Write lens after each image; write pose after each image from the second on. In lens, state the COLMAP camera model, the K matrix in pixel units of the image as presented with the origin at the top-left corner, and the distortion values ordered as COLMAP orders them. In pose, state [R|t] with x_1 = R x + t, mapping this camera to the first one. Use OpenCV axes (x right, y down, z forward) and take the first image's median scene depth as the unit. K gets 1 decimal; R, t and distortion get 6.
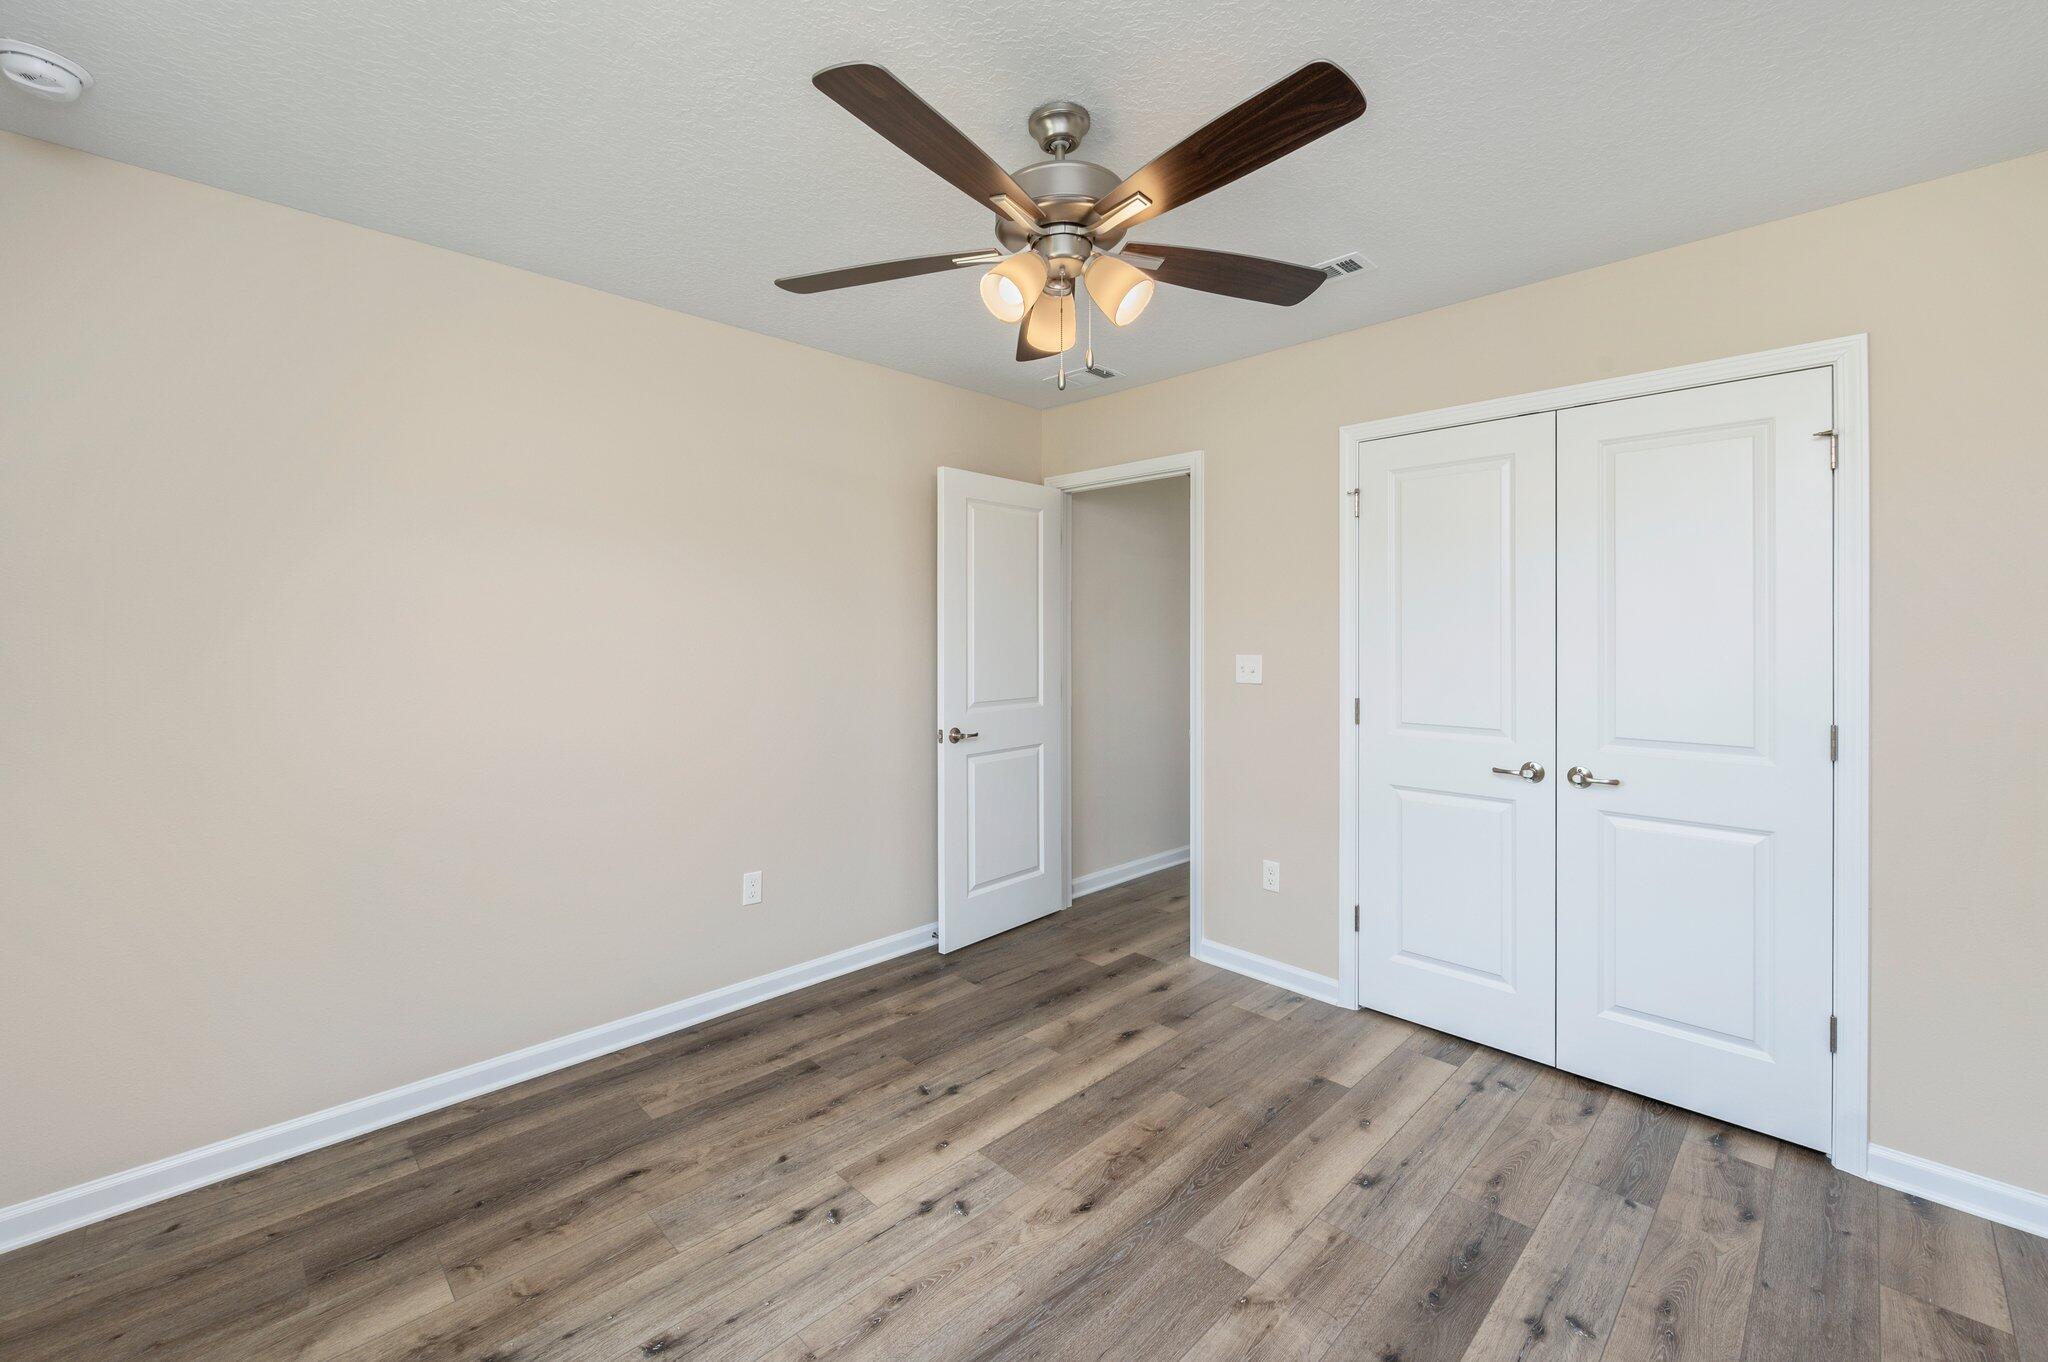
lens RADIAL K [[823.3, 0, 1015.9], [0, 823.3, 641.2], [0, 0, 1]] dist [-0.018439, 0.000121]
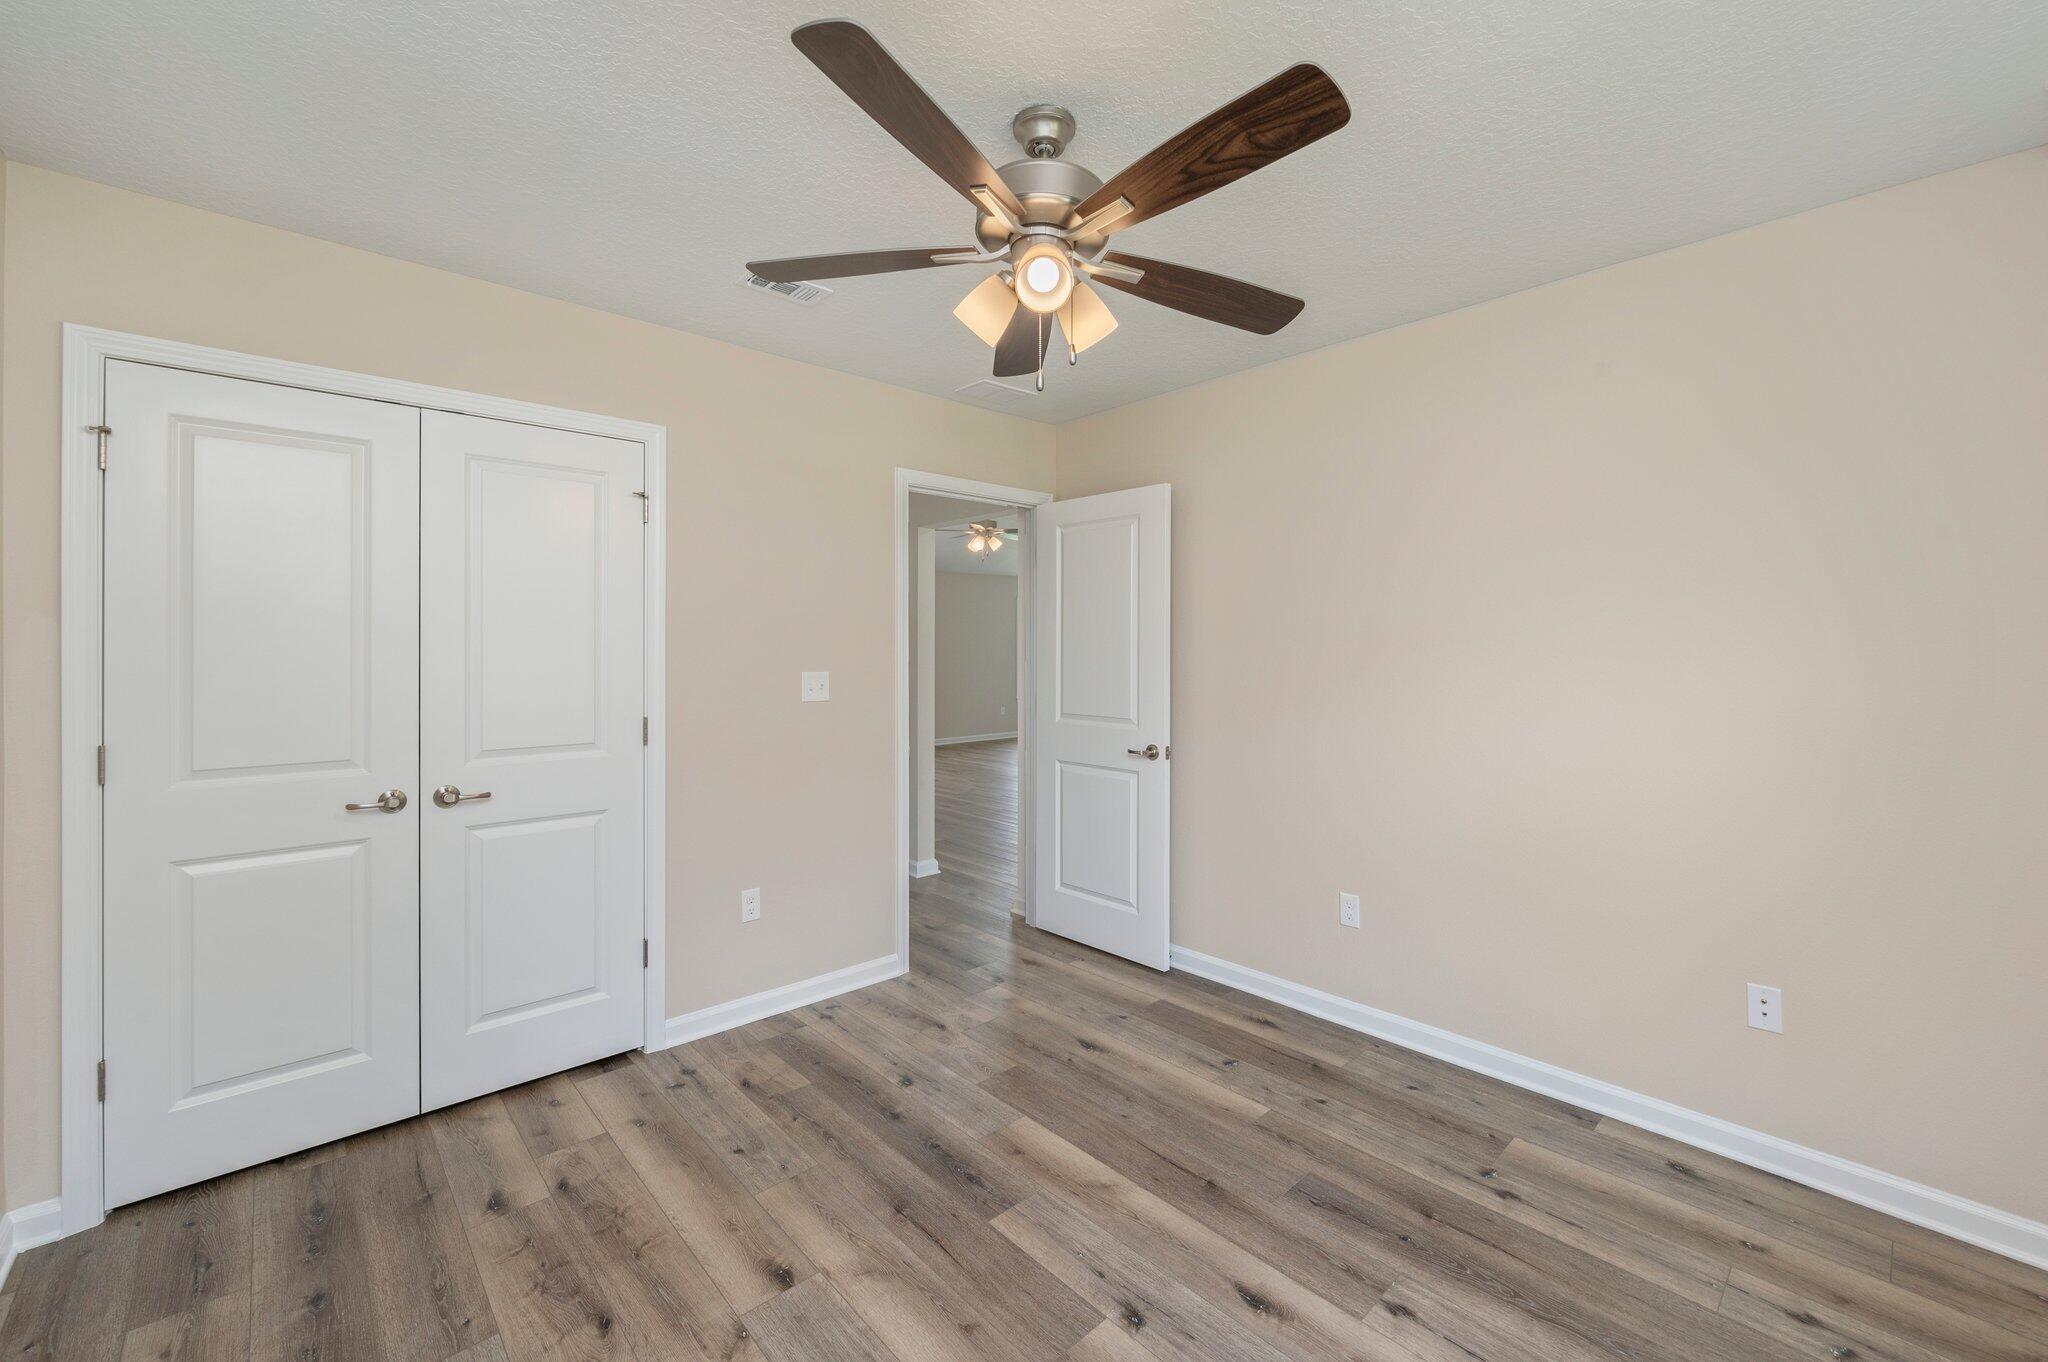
lens RADIAL K [[823.3, 0, 1015.9], [0, 823.3, 641.2], [0, 0, 1]] dist [-0.018439, 0.000121]
pose [[0.018932, 0.009223, 0.999778, -0.263278], [0.007691, 0.999927, -0.009370, -0.002264], [-0.999791, 0.007867, 0.018860, 0.317480]]
